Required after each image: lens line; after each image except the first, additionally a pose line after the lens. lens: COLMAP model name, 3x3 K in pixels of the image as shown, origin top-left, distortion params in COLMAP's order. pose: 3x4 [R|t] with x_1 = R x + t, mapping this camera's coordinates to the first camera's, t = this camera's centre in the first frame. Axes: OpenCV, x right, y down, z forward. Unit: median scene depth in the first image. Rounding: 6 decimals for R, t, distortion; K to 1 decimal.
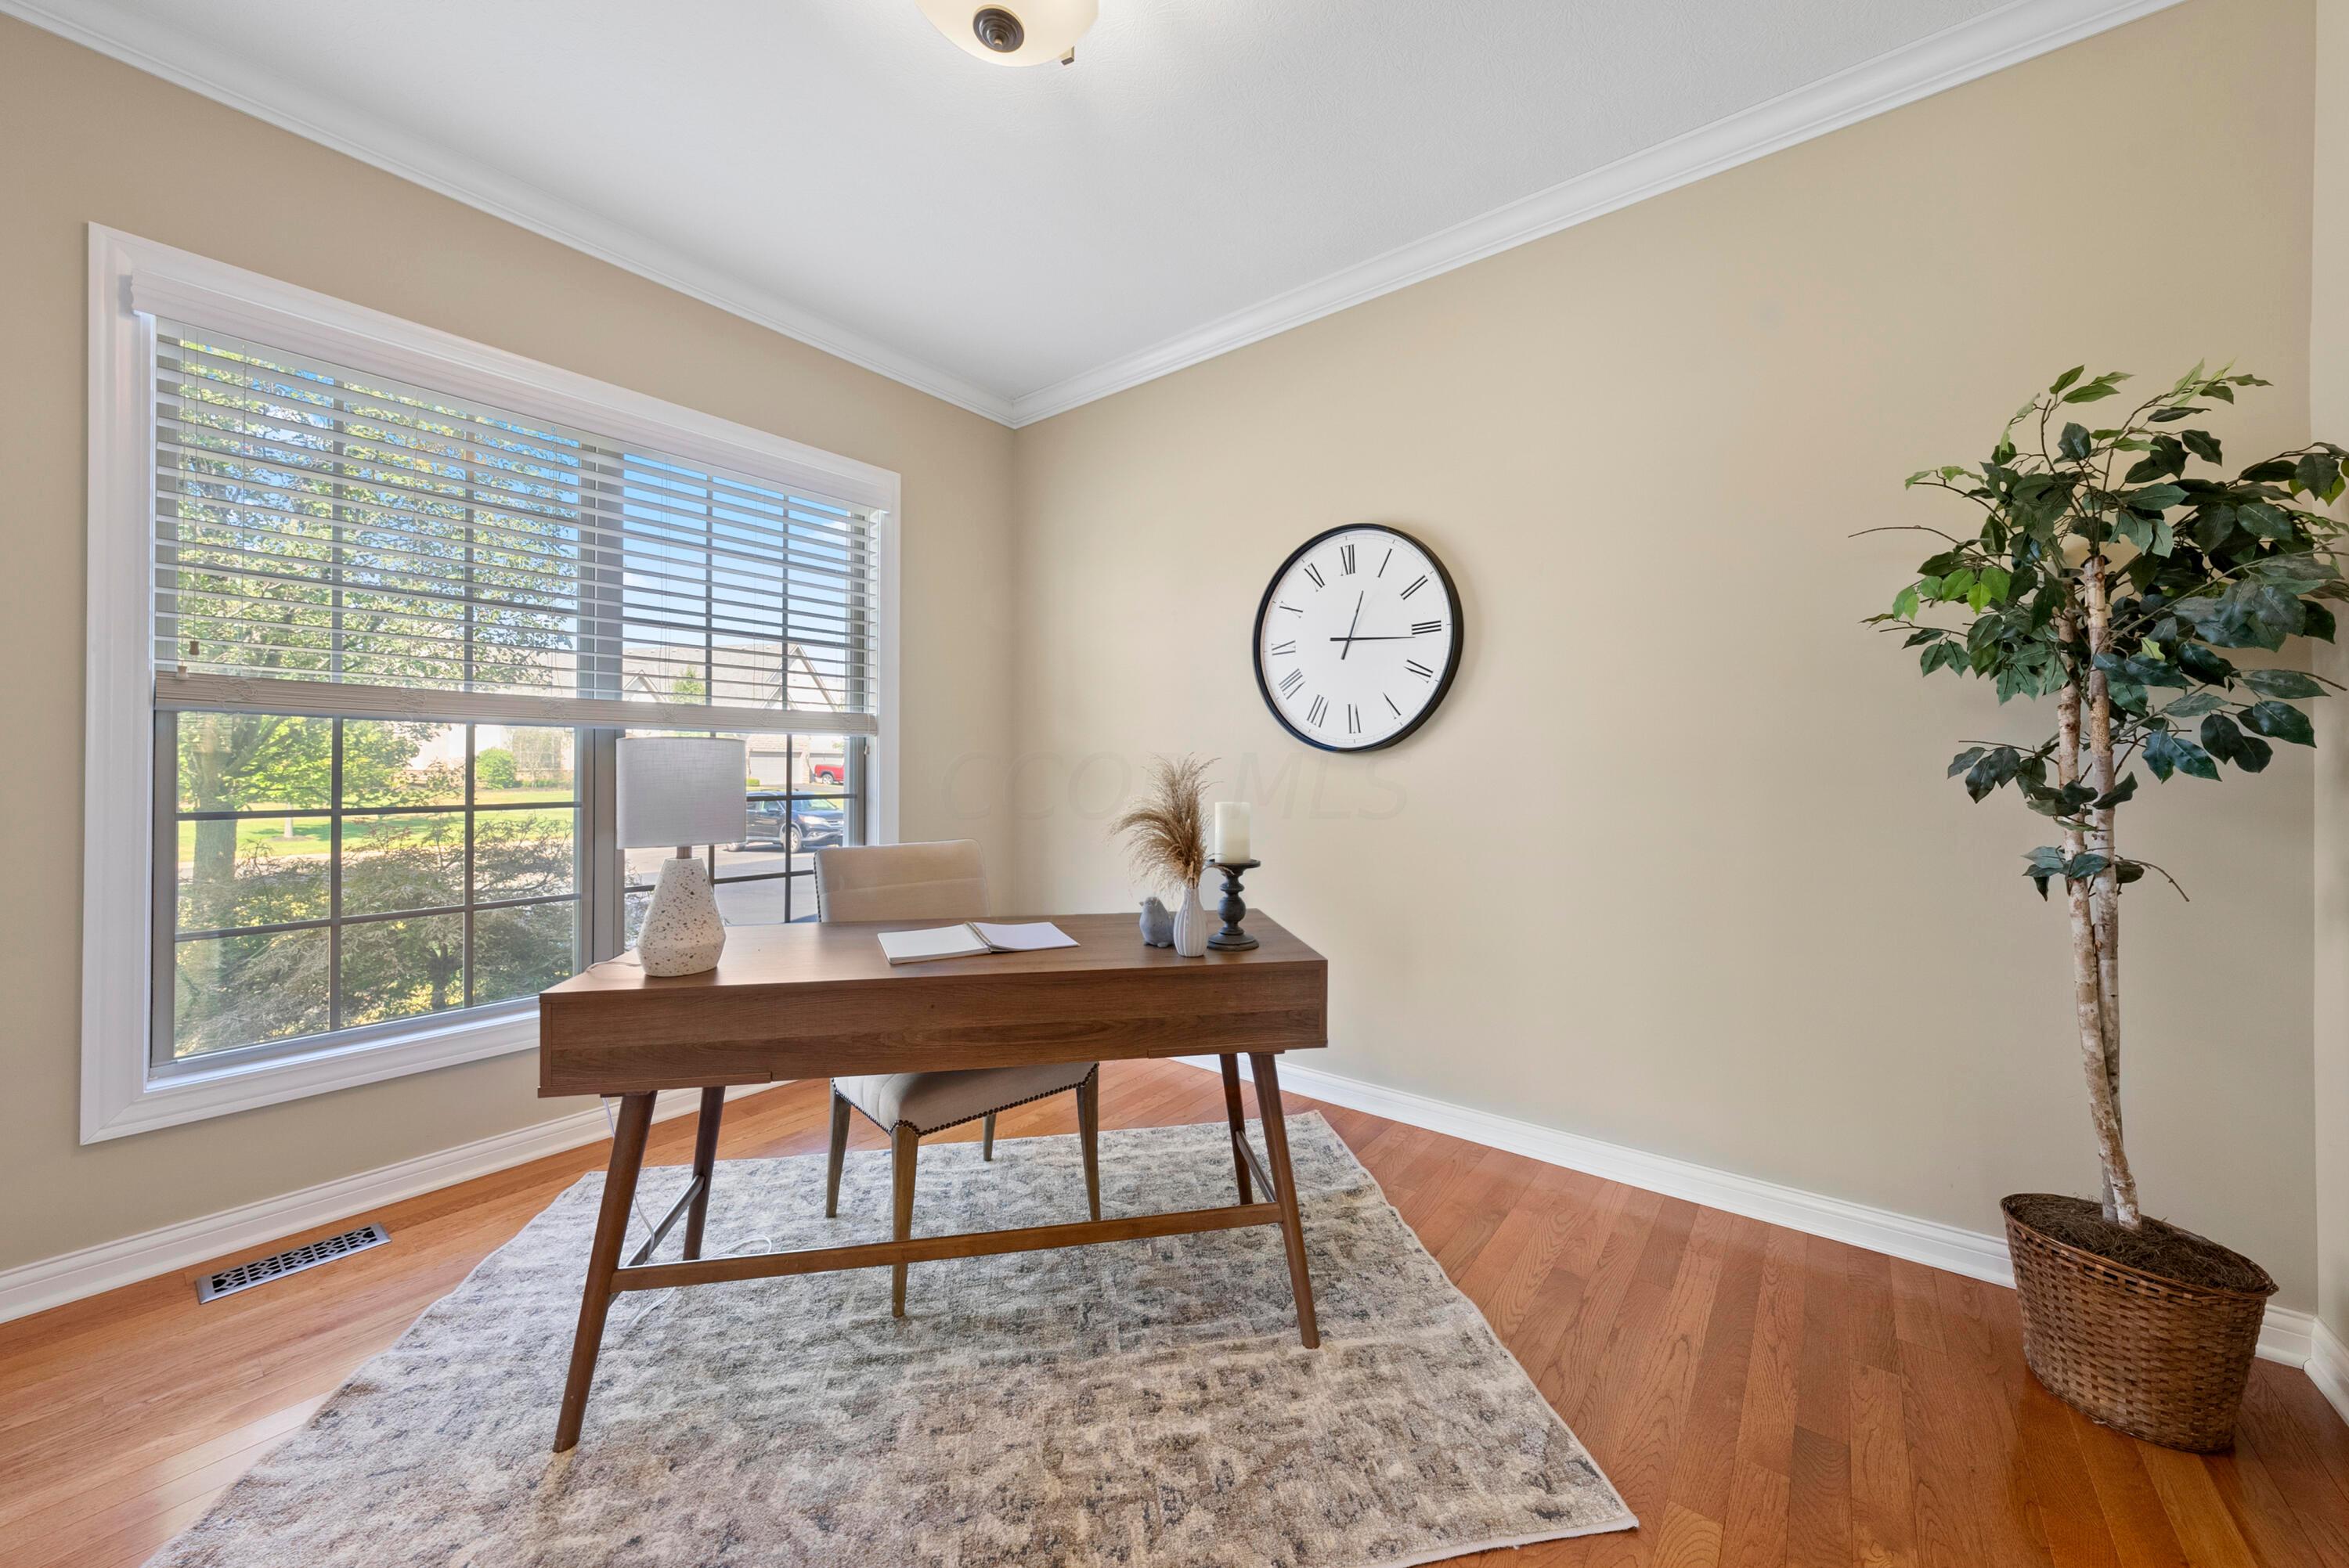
lens RADIAL K [[855.1, 0, 1174.8], [0, 855.1, 763.4], [0, 0, 1]] dist [-0.000414, -0.000038]
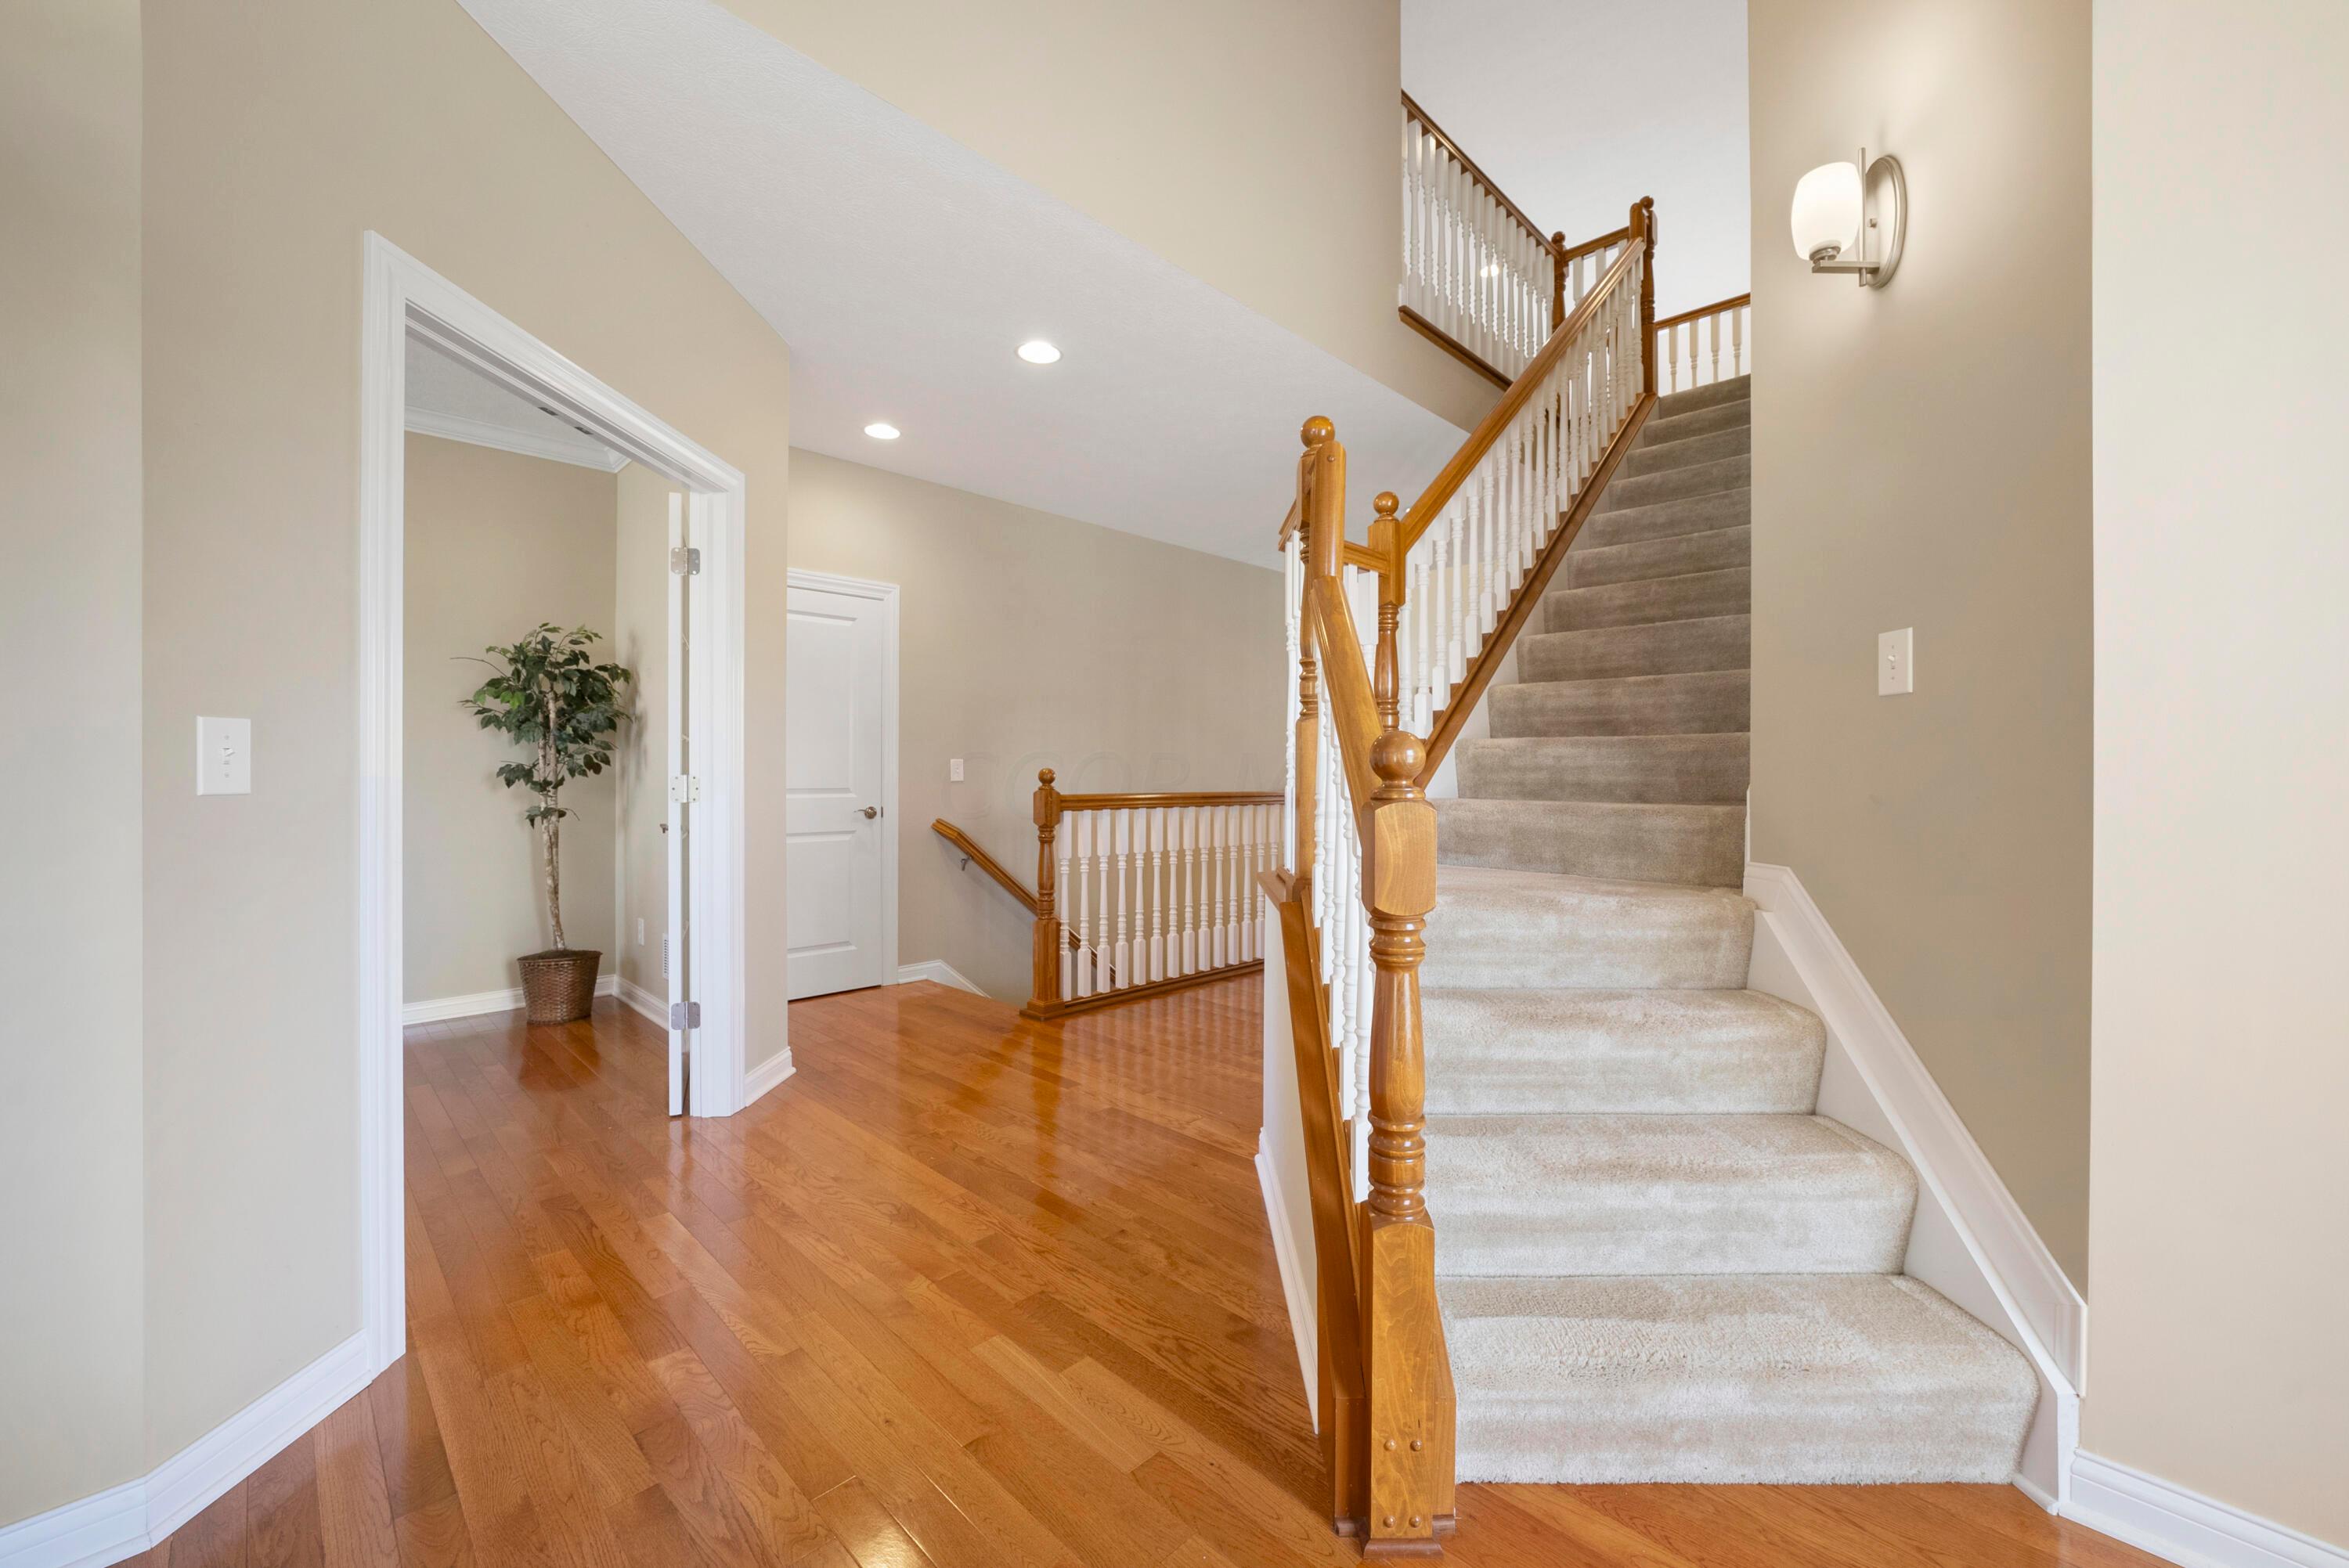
lens RADIAL K [[892.2, 0, 1170.6], [0, 892.2, 775.7], [0, 0, 1]] dist [-0.000538, 0.000114]
pose [[0.123366, -0.003767, 0.992354, -1.328713], [-0.005752, 0.999973, 0.004511, -0.009282], [-0.992345, -0.006264, 0.123341, -1.154081]]
